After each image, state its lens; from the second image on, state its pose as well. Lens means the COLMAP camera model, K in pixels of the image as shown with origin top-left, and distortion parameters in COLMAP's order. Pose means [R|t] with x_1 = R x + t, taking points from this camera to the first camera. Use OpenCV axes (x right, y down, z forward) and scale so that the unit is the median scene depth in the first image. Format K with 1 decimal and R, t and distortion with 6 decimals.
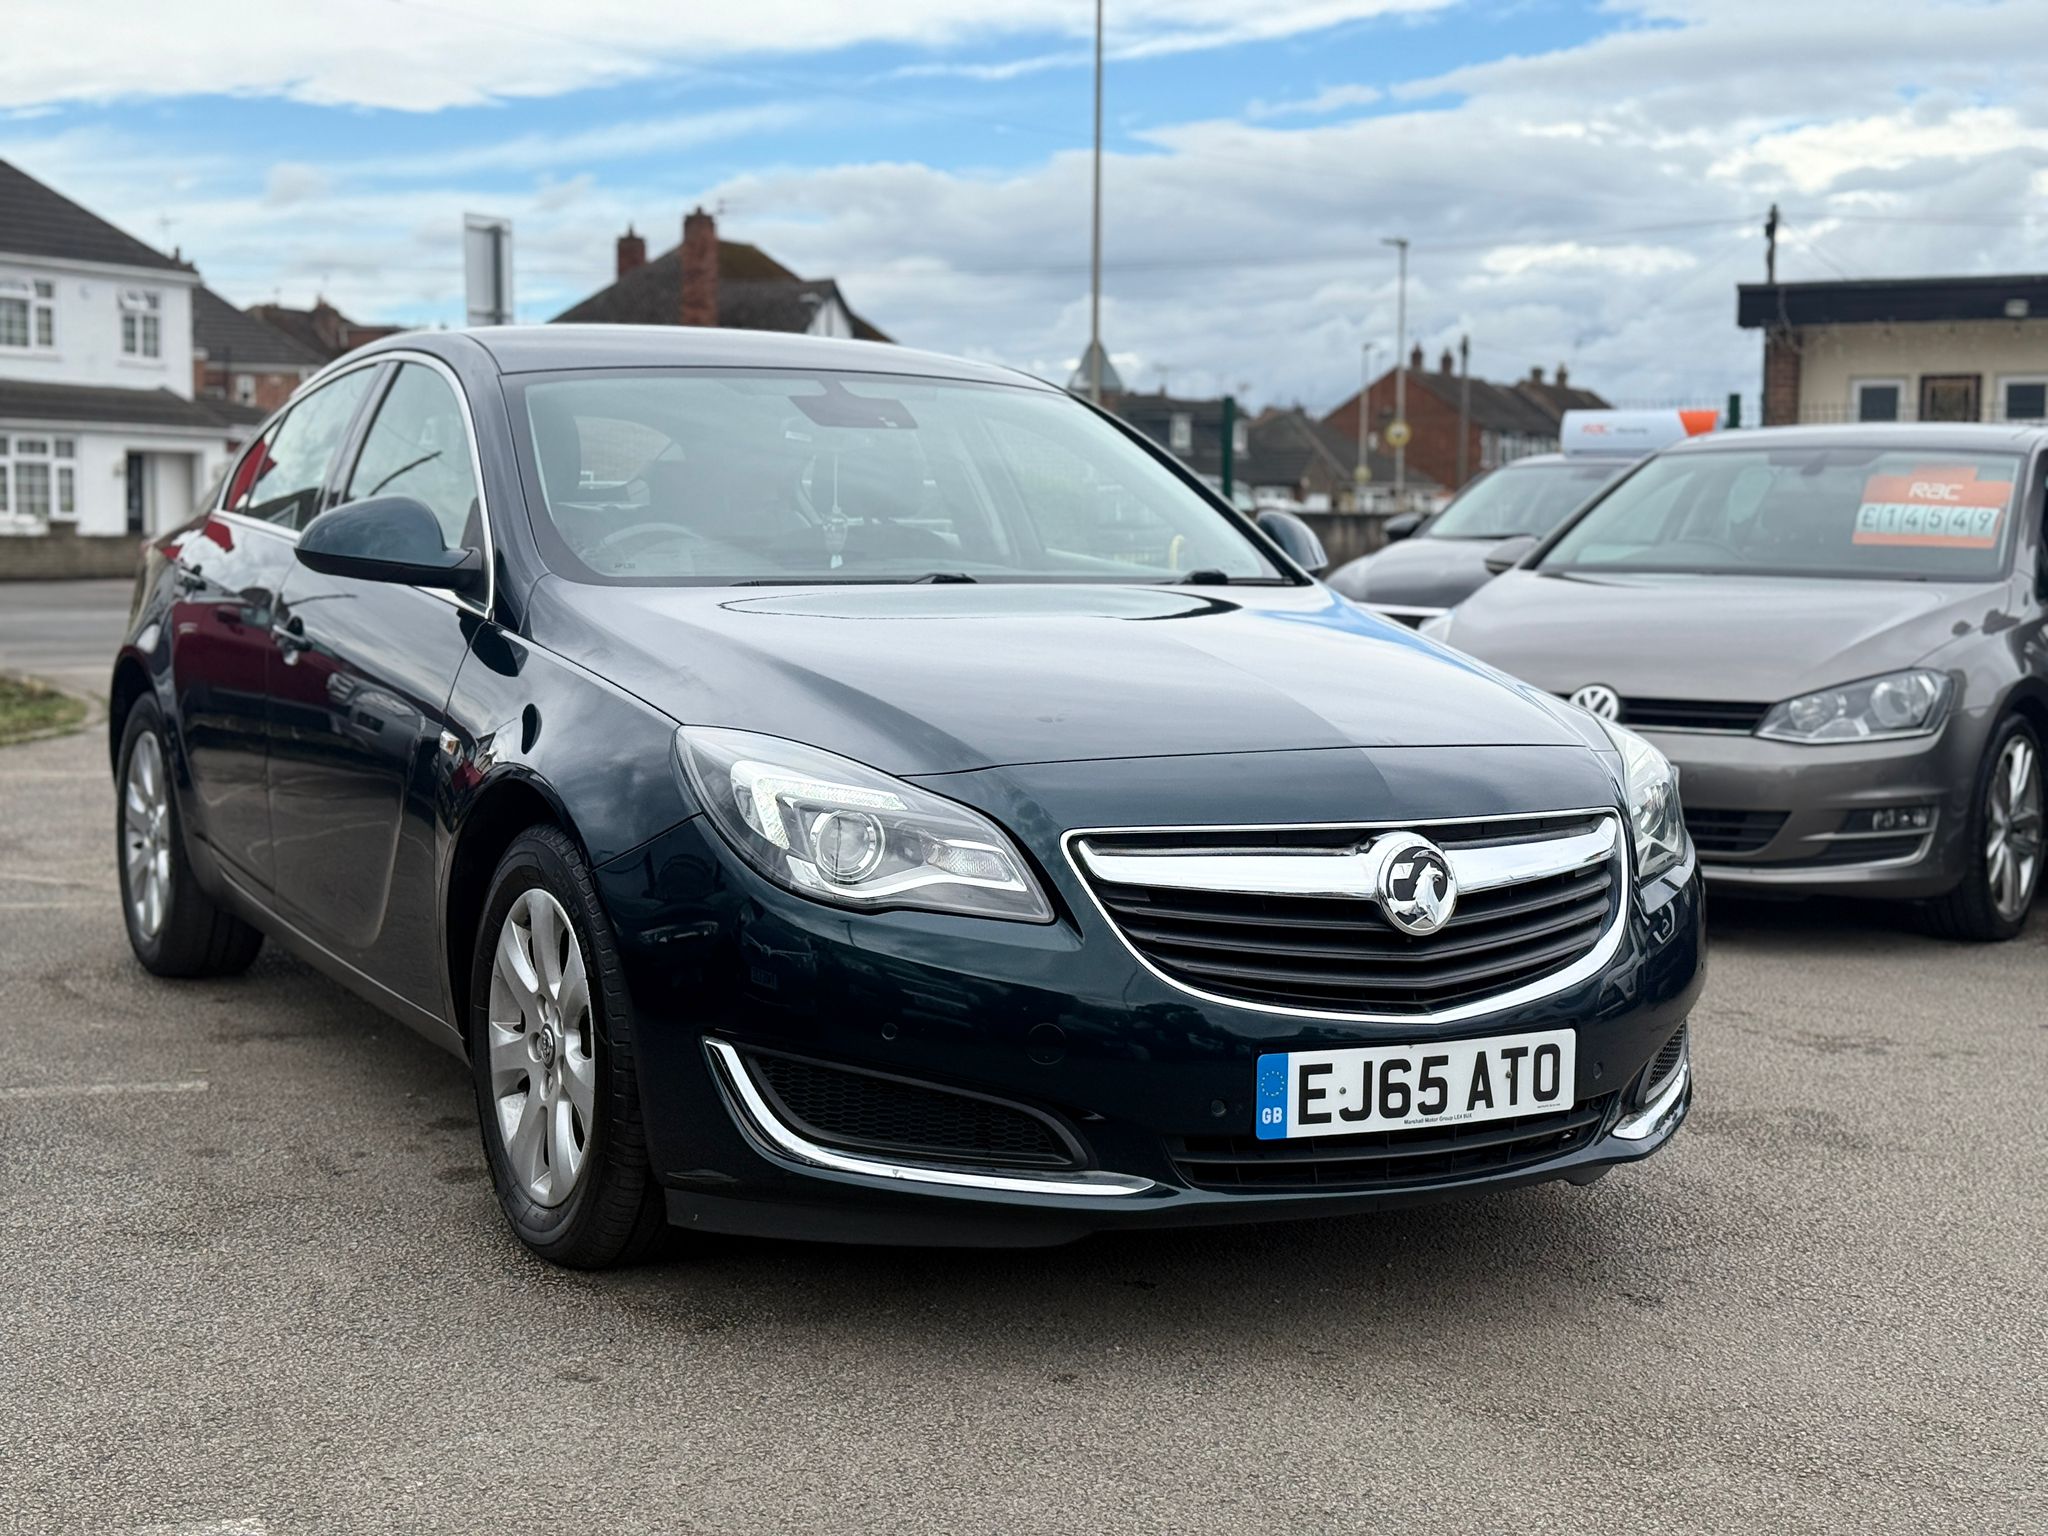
lens RADIAL K [[2874.4, 0, 1025.1], [0, 2874.4, 757.9], [0, 0, 1]] dist [0.106959, 0.000000]
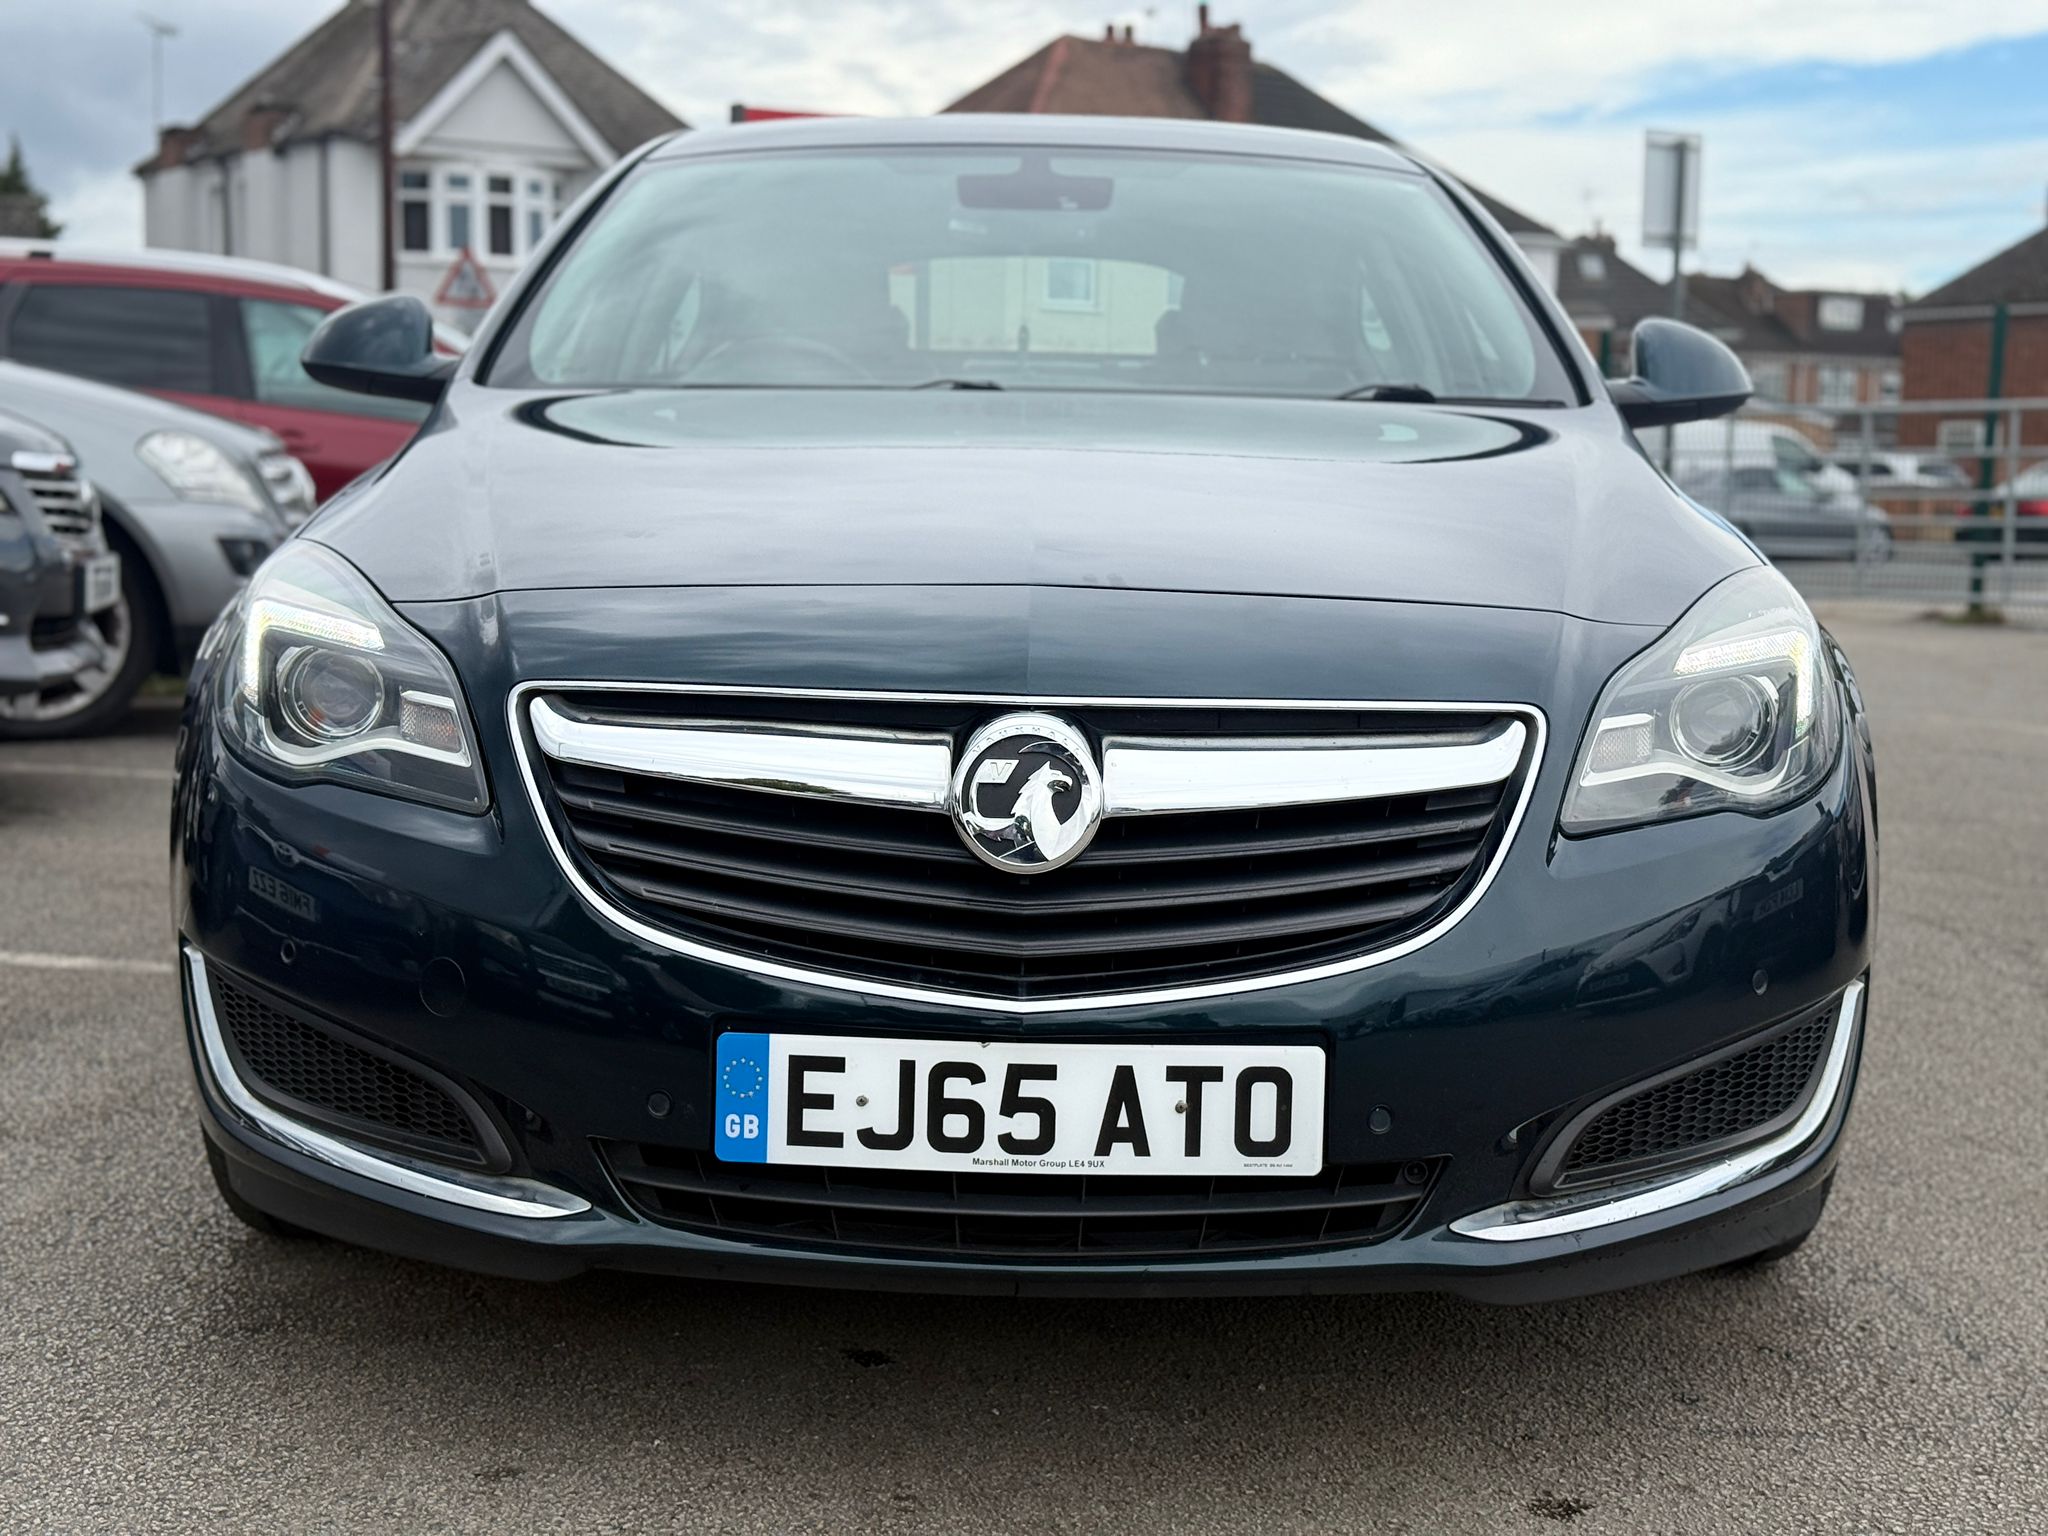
lens RADIAL K [[2874.4, 0, 1030.6], [0, 2874.4, 734.6], [0, 0, 1]] dist [0.106959, 0.000000]
pose [[0.880746, 0.048934, -0.471055, 0.429083], [-0.048443, 0.998739, 0.013174, 0.021884], [0.471106, 0.011217, 0.882006, 0.428894]]
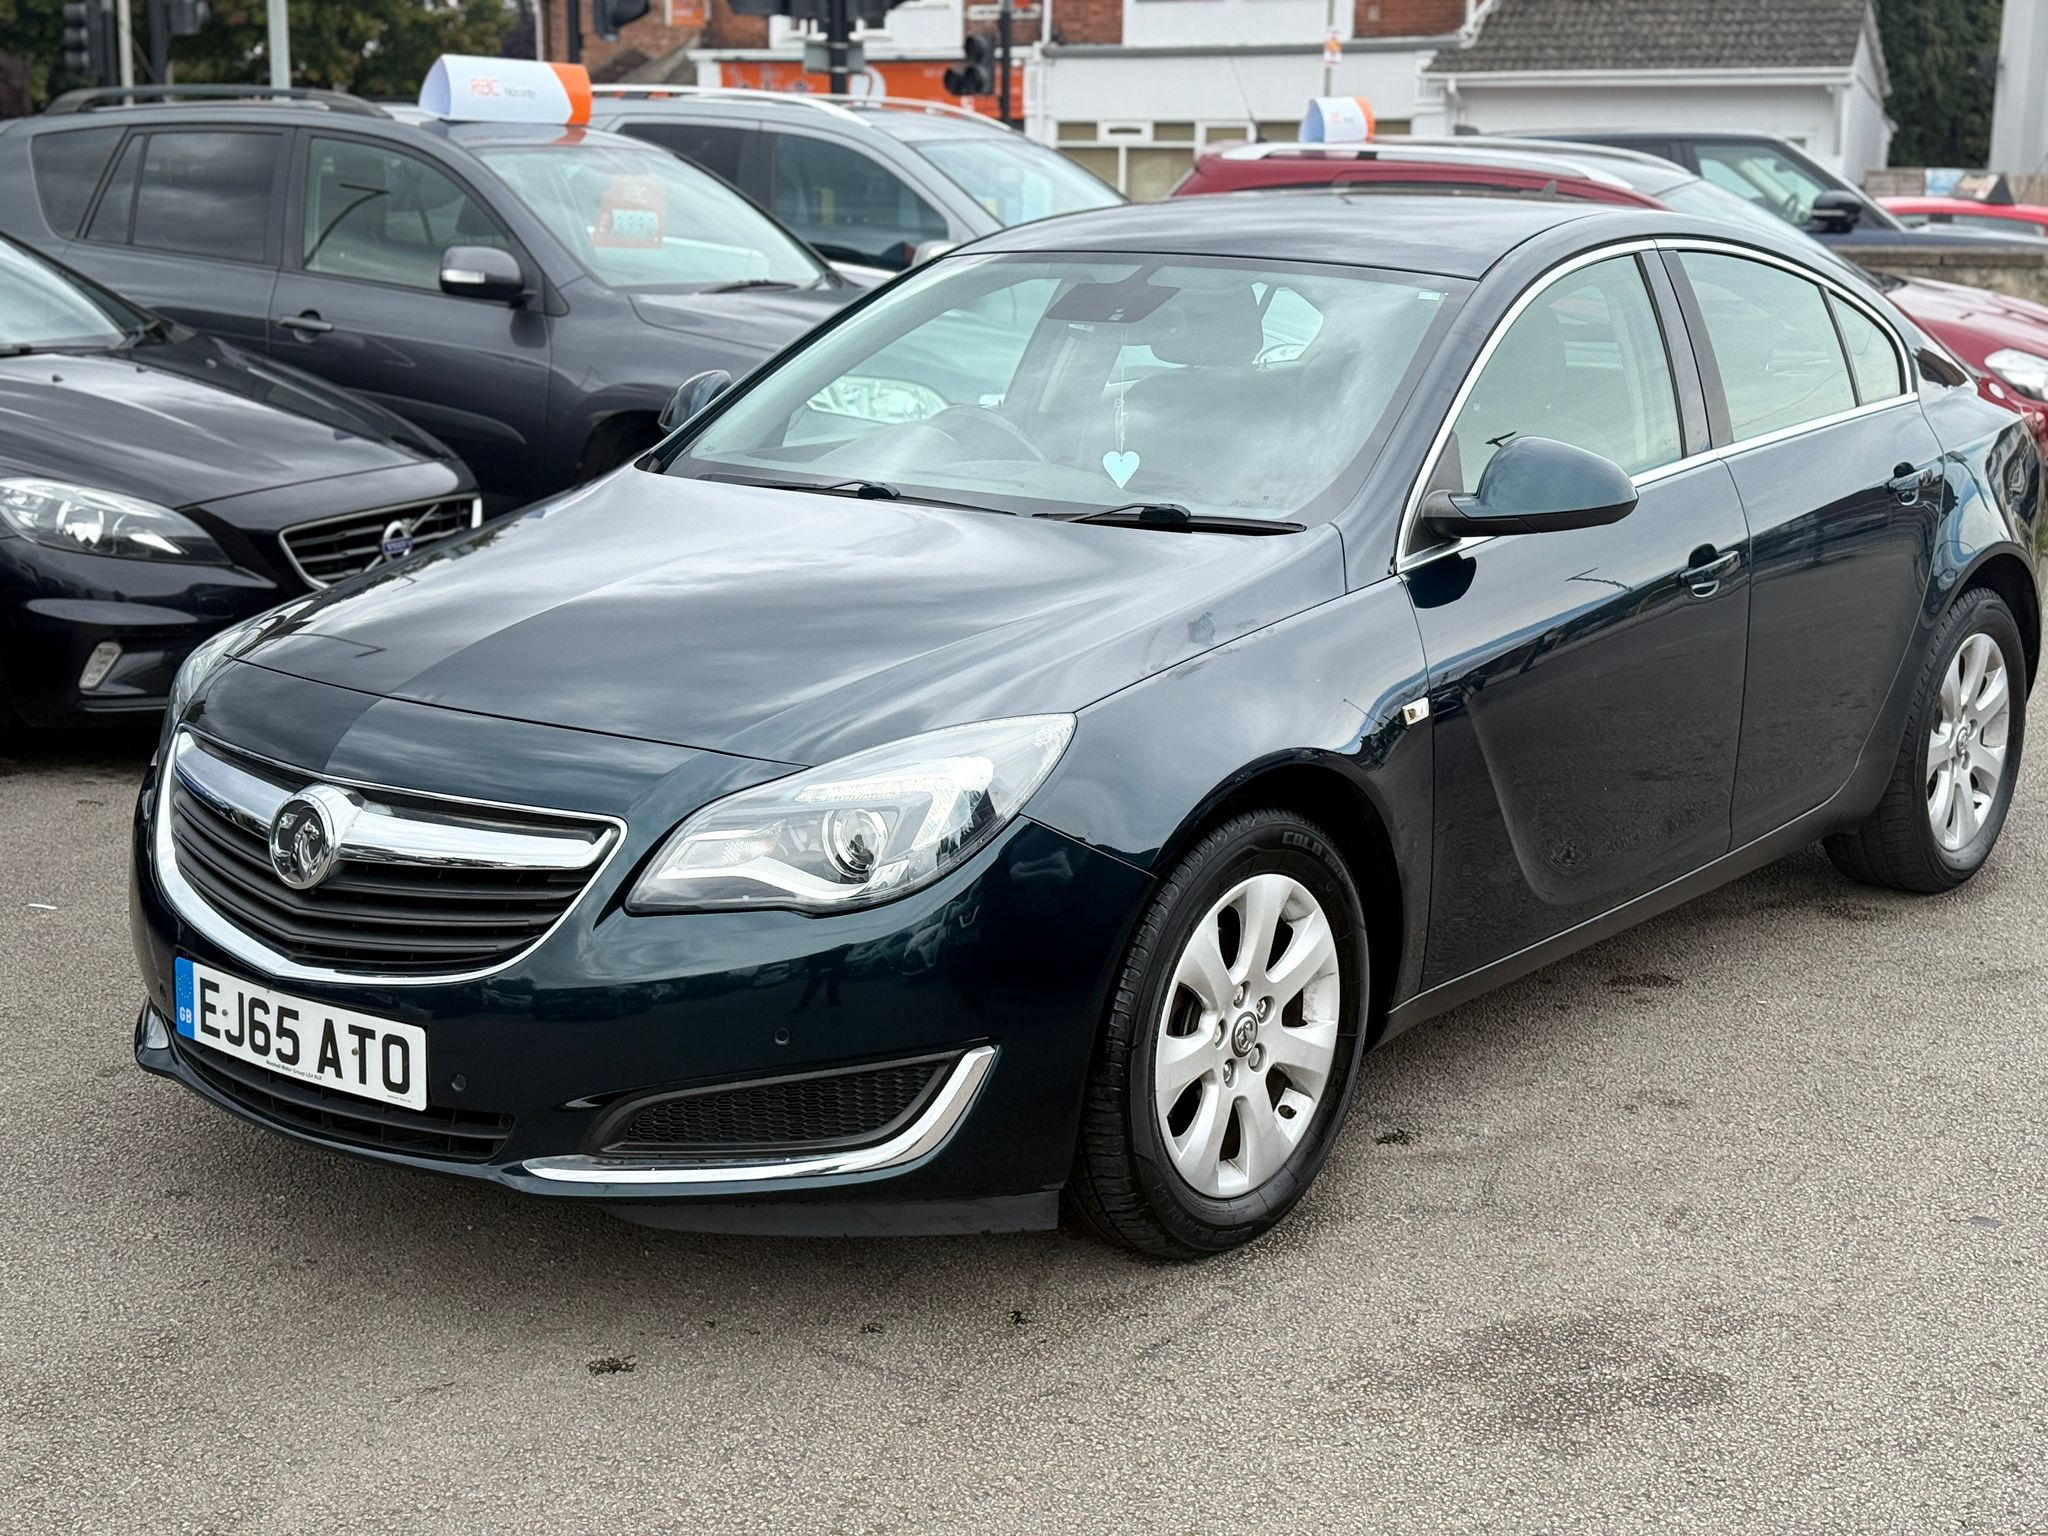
lens RADIAL K [[2874.4, 0, 1027.2], [0, 2874.4, 785.0], [0, 0, 1]] dist [0.106959, 0.000000]
pose [[0.399244, 0.185688, -0.897844, 1.114518], [-0.092486, 0.982438, 0.162057, -0.157318], [0.912168, 0.018337, 0.409406, 0.803163]]
